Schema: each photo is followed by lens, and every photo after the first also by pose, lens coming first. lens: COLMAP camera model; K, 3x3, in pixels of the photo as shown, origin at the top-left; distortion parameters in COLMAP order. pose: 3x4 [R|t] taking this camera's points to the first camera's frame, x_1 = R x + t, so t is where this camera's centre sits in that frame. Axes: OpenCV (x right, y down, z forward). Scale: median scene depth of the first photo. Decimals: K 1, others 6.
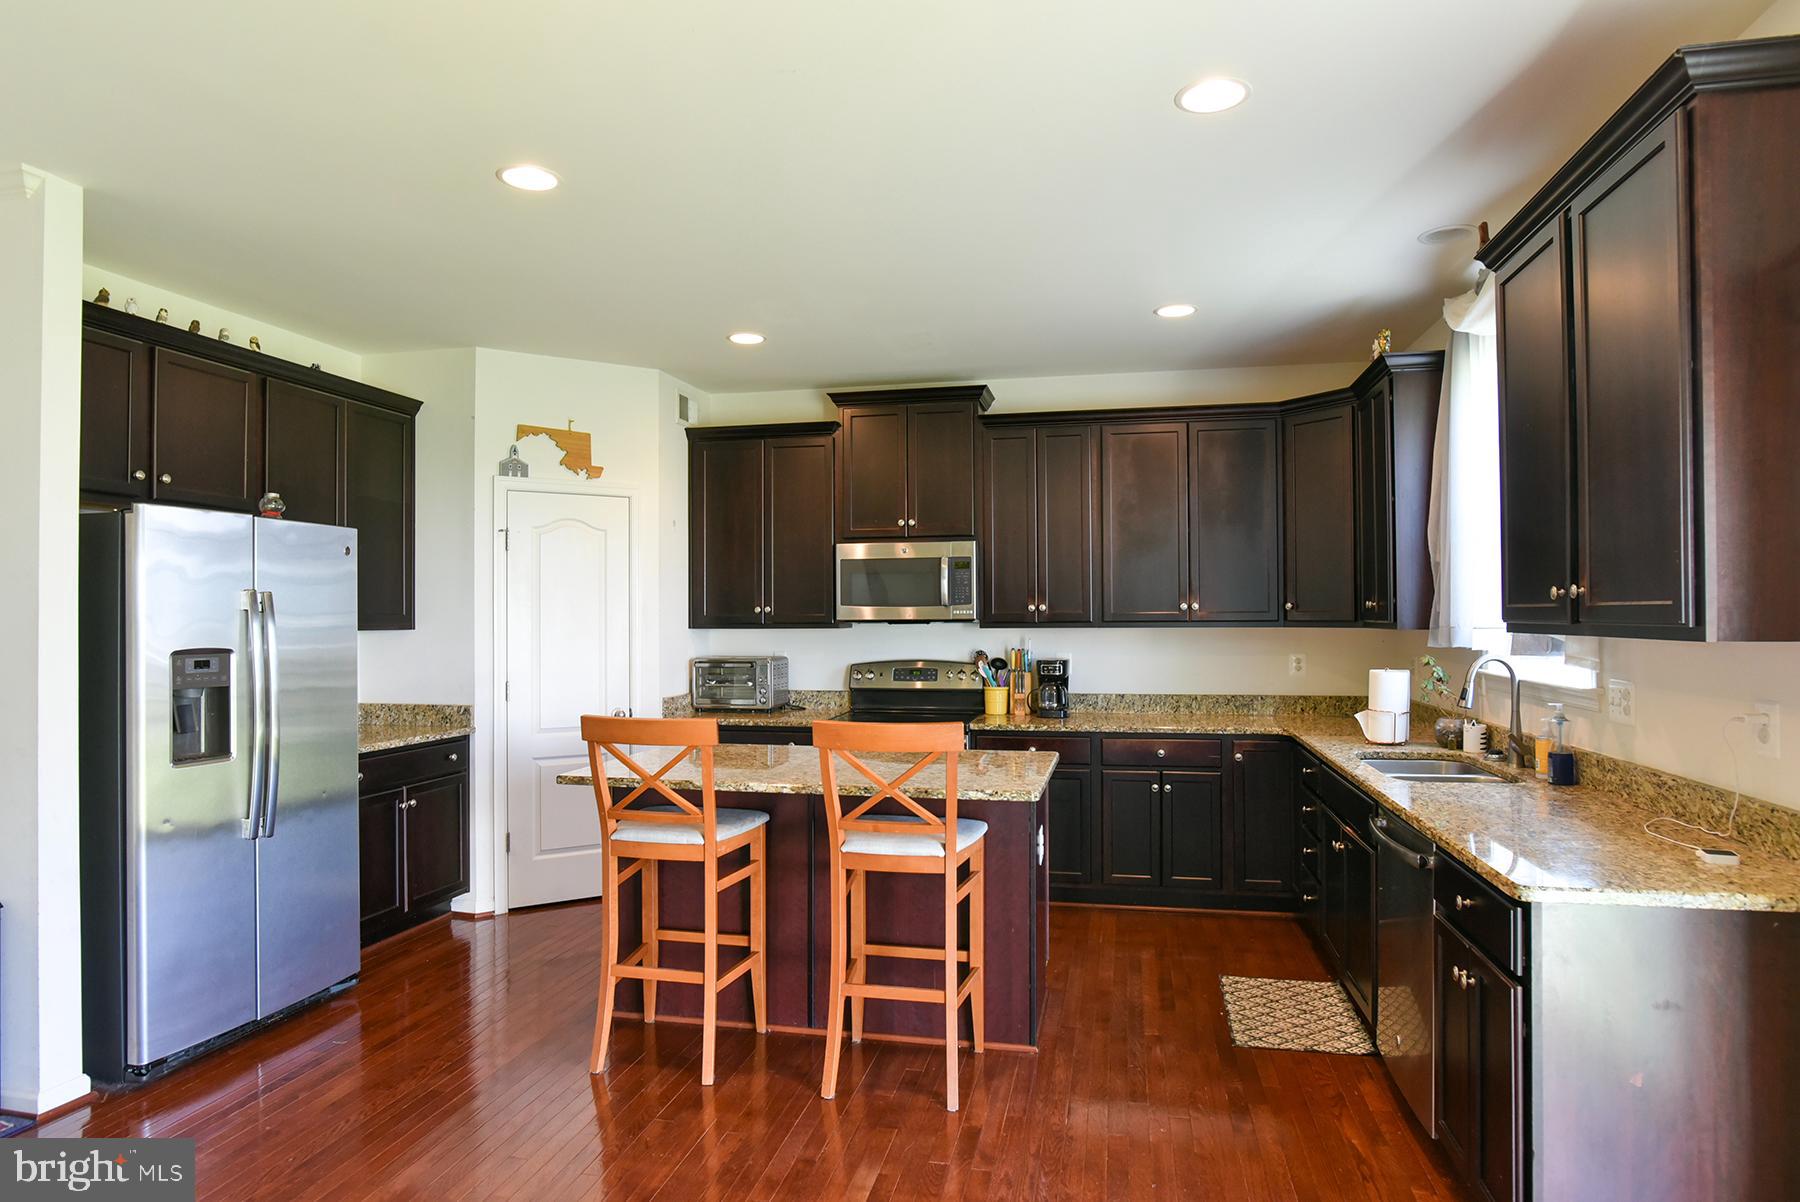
lens RADIAL K [[1040.9, 0, 903.2], [0, 1040.9, 605.8], [0, 0, 1]] dist [-0.040985, 0.017442]
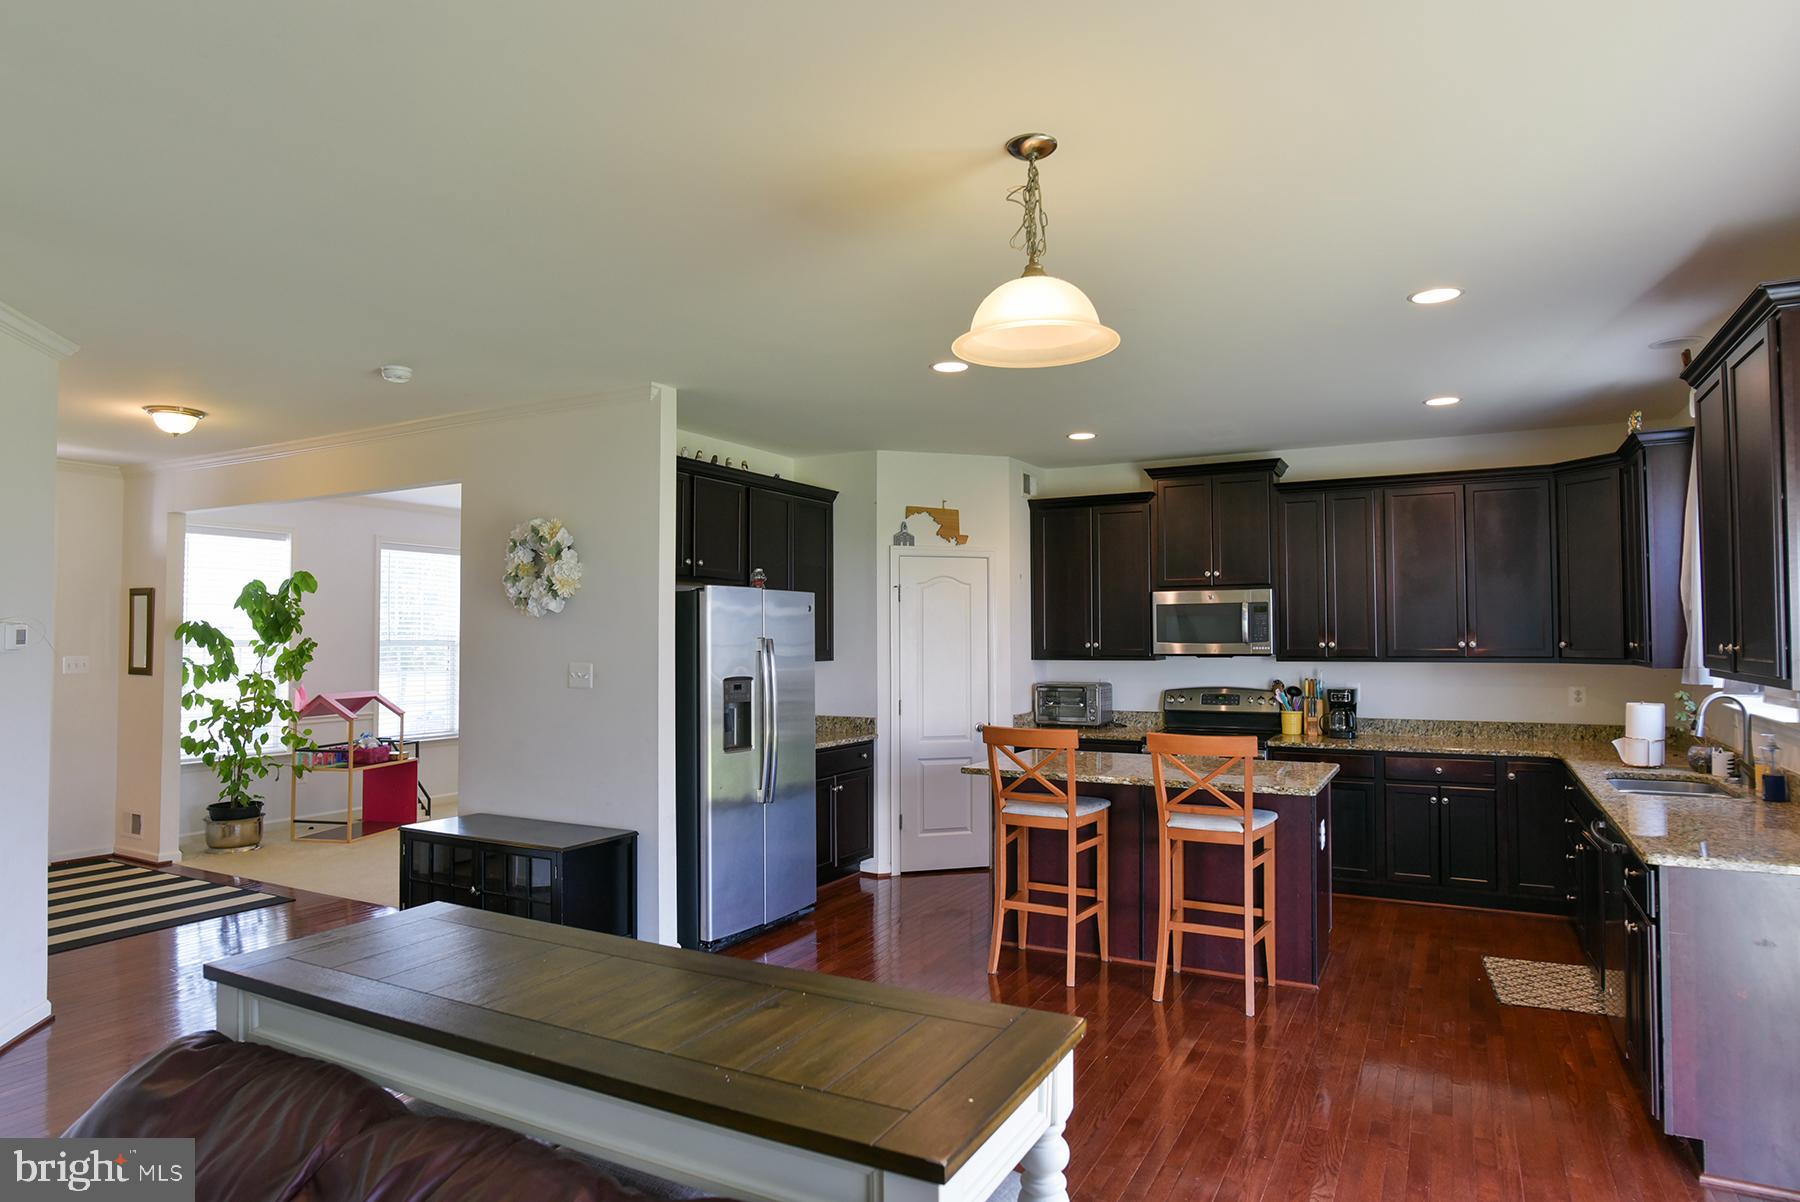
lens RADIAL K [[1040.9, 0, 903.2], [0, 1040.9, 605.8], [0, 0, 1]] dist [-0.040985, 0.017442]
pose [[0.960017, -0.007369, -0.279846, -0.004808], [0.002307, 0.999828, -0.018414, -0.023802], [0.279933, 0.017032, 0.959868, -0.287312]]
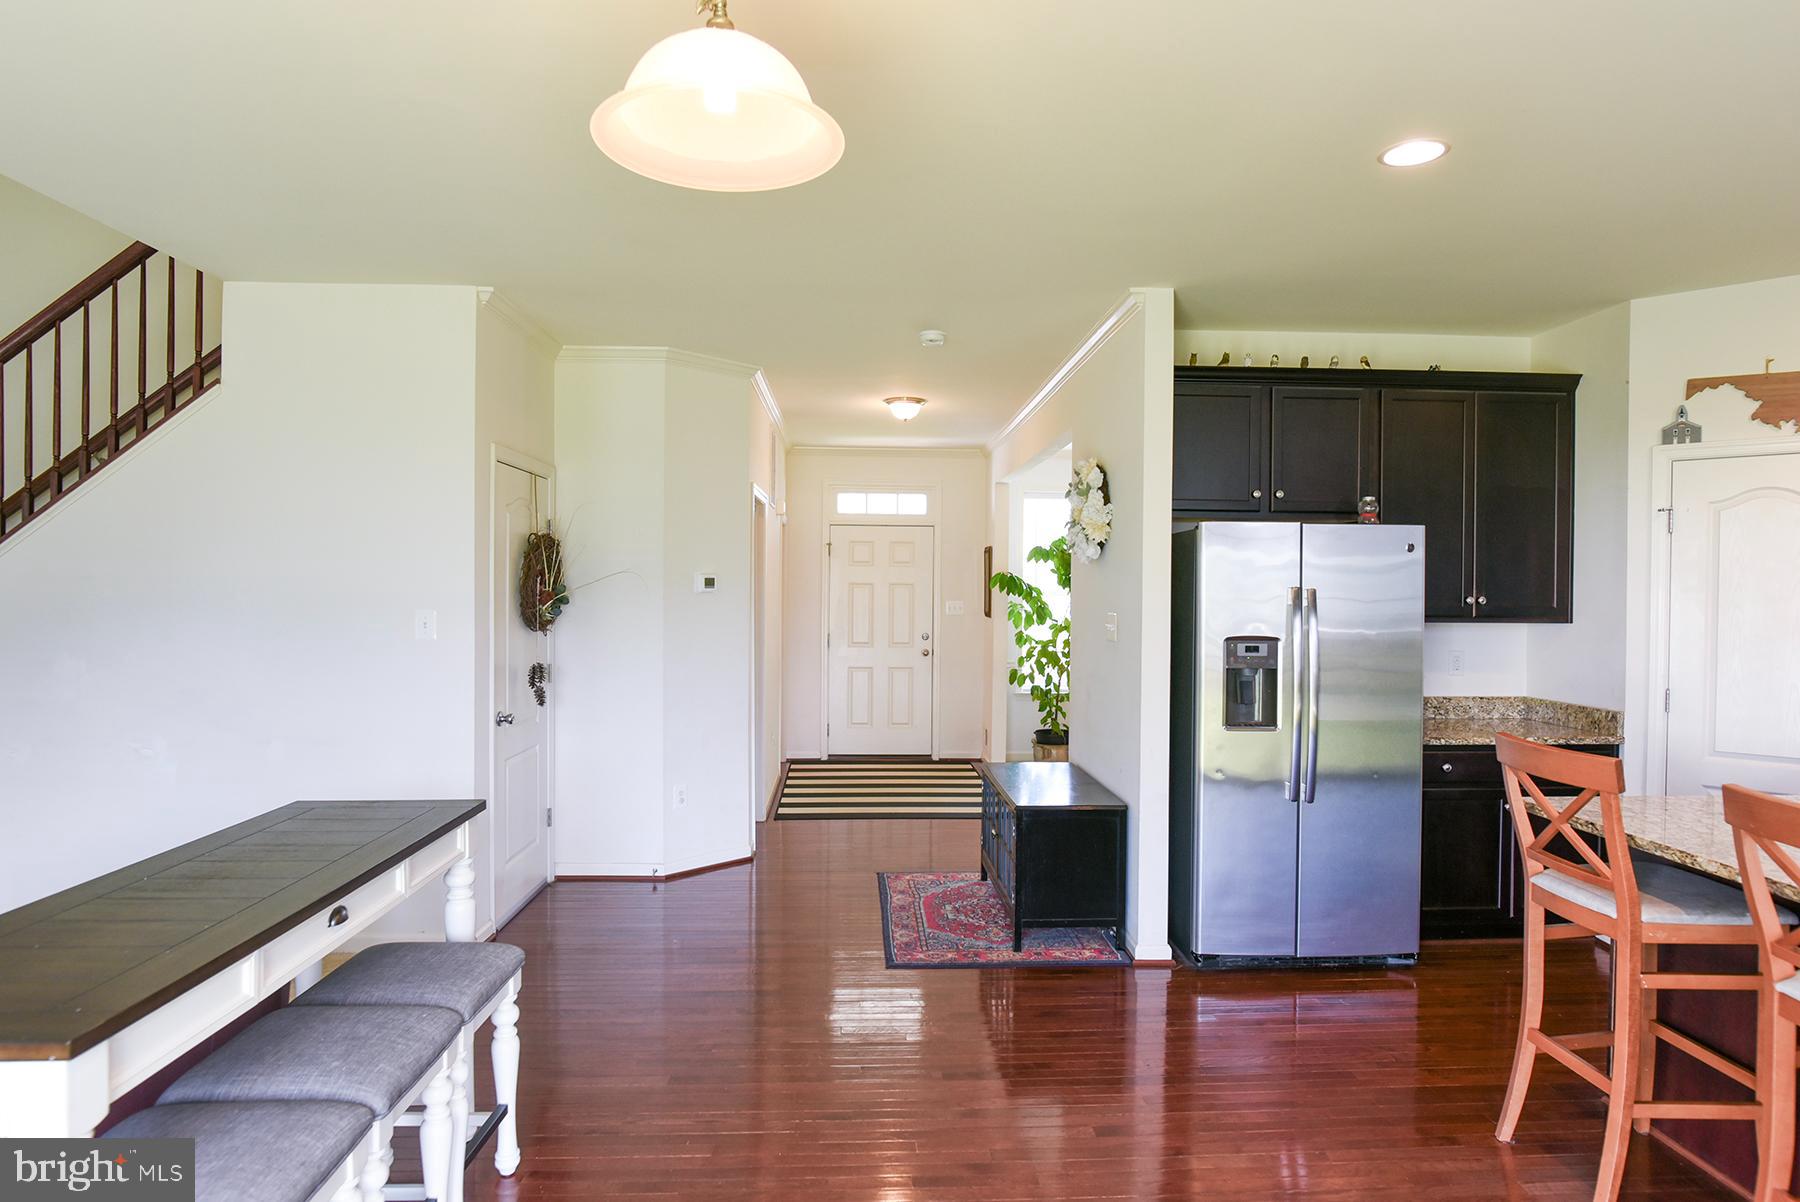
lens RADIAL K [[1040.9, 0, 903.2], [0, 1040.9, 605.8], [0, 0, 1]] dist [-0.040985, 0.017442]
pose [[0.258712, 0.019934, -0.965749, 0.264607], [0.003548, 0.999761, 0.021586, -0.014841], [0.965948, -0.009011, 0.258580, 0.187244]]
